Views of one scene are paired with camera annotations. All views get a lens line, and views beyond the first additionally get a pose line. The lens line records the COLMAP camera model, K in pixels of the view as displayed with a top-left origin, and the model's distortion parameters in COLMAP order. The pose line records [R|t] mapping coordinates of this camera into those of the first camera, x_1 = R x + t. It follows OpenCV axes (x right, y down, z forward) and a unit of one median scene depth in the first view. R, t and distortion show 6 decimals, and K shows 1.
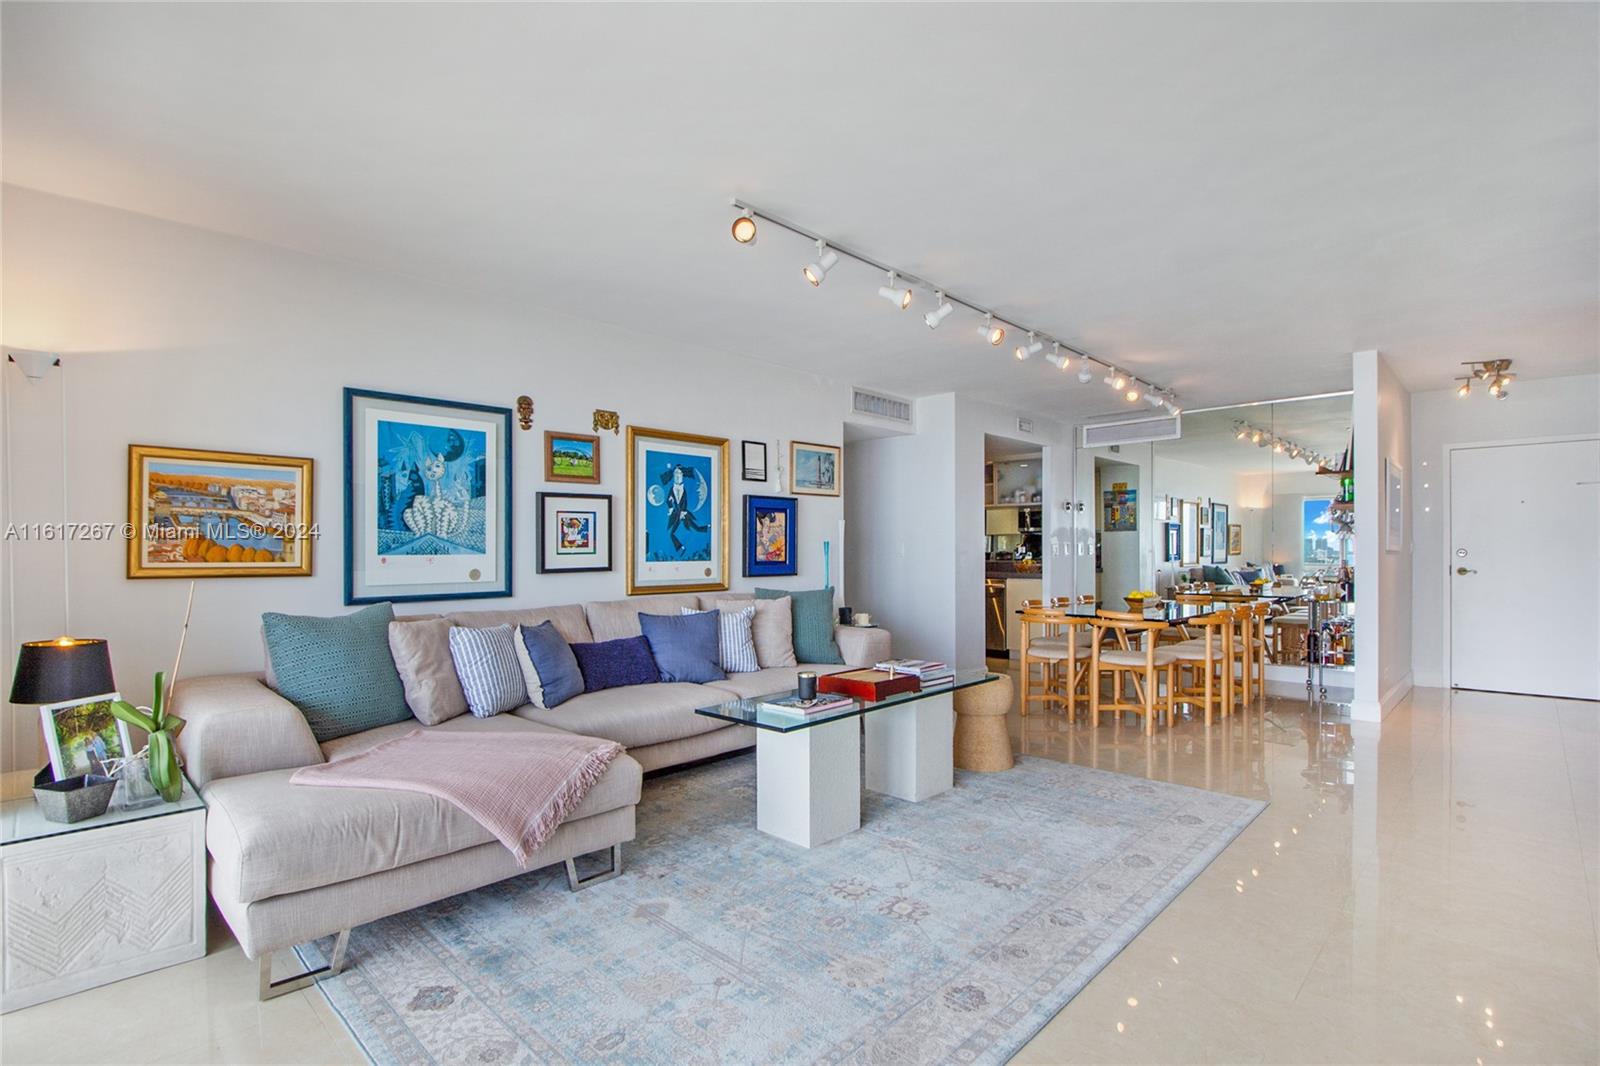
lens RADIAL K [[759.9, 0, 803.1], [0, 759.9, 548.7], [0, 0, 1]] dist [0.000135, -0.011586]
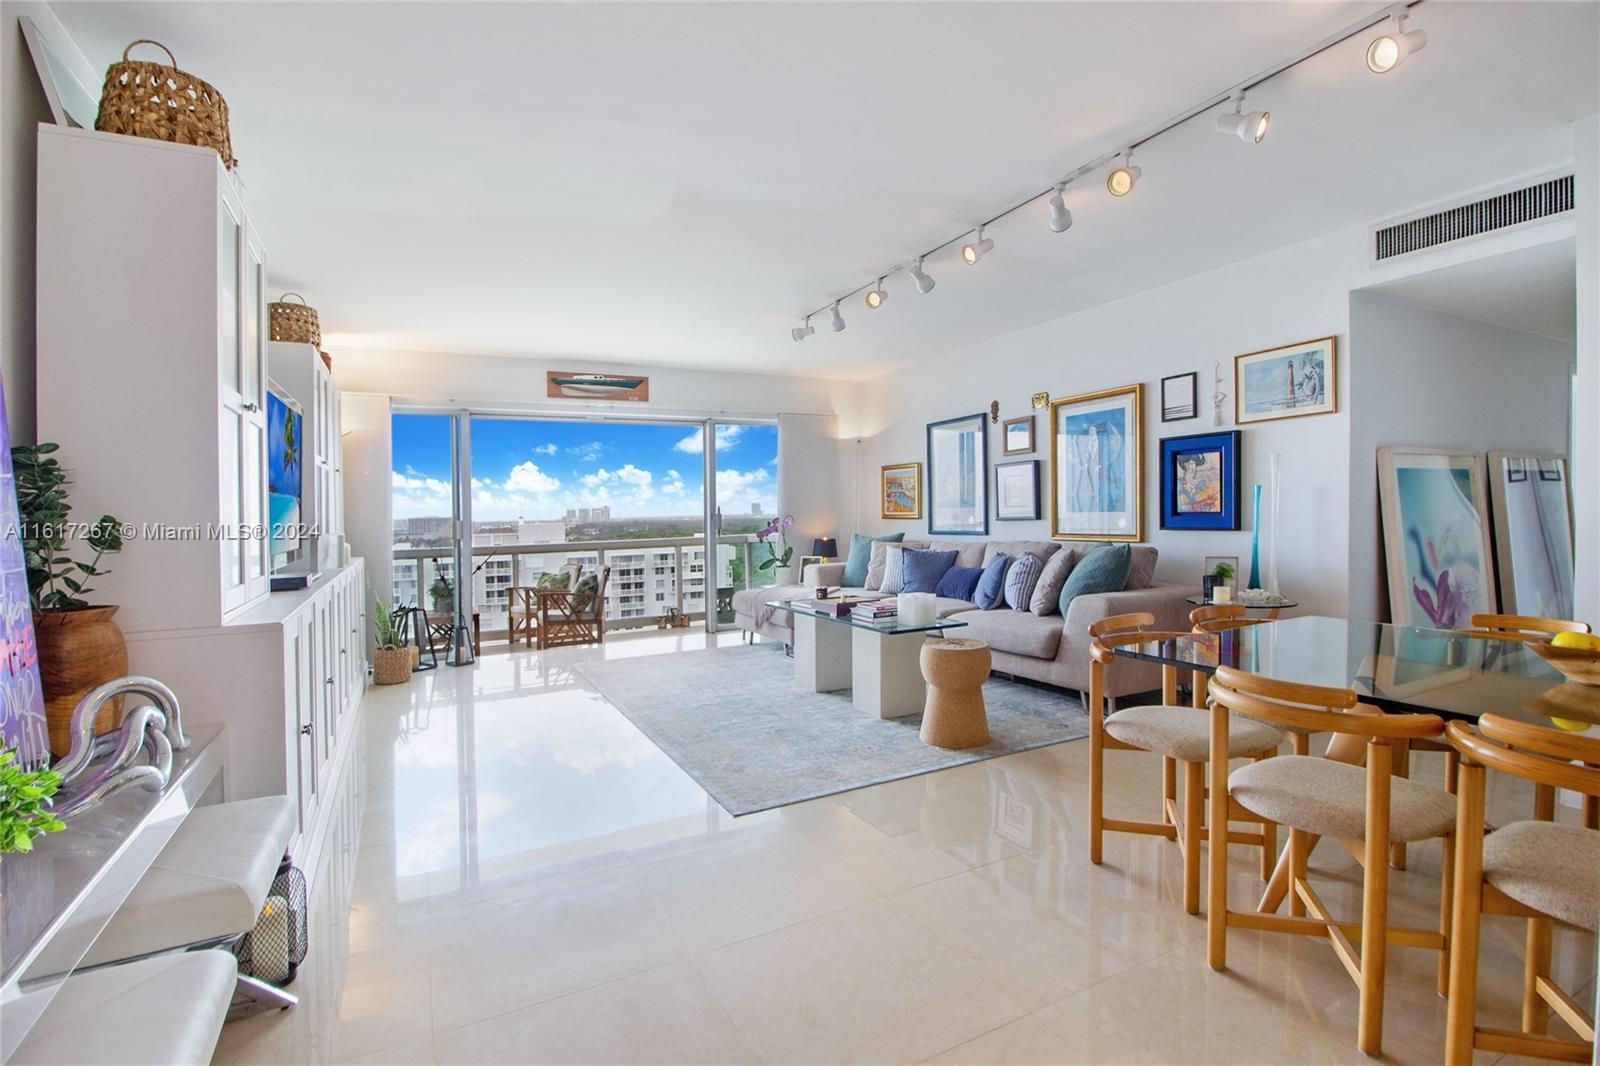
lens RADIAL K [[759.9, 0, 803.1], [0, 759.9, 548.7], [0, 0, 1]] dist [0.000135, -0.011586]
pose [[-0.331672, 0.040580, -0.942522, 0.917591], [0.008707, 0.999164, 0.039955, 0.020145], [0.943355, 0.005045, -0.331748, 0.892938]]
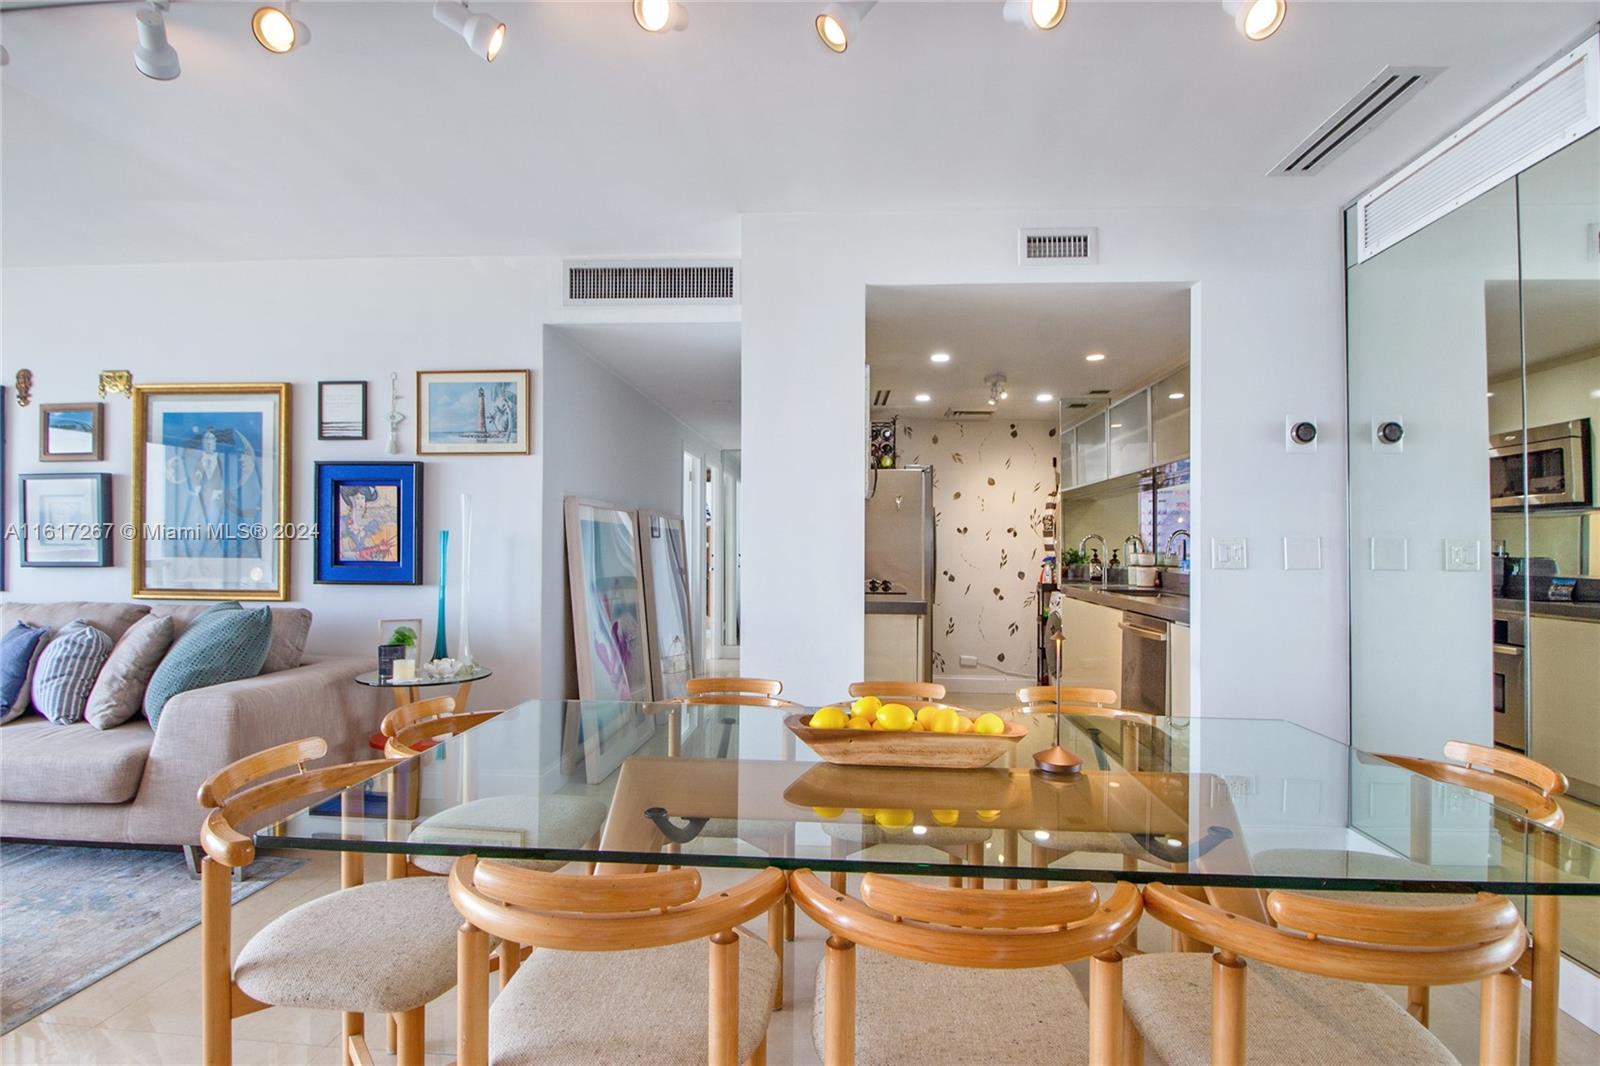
lens RADIAL K [[759.9, 0, 803.1], [0, 759.9, 548.7], [0, 0, 1]] dist [0.000135, -0.011586]
pose [[0.639656, -0.002099, -0.768659, 0.712889], [-0.011645, 0.999855, -0.012422, 0.009915], [0.768573, 0.016897, 0.639539, 0.896821]]
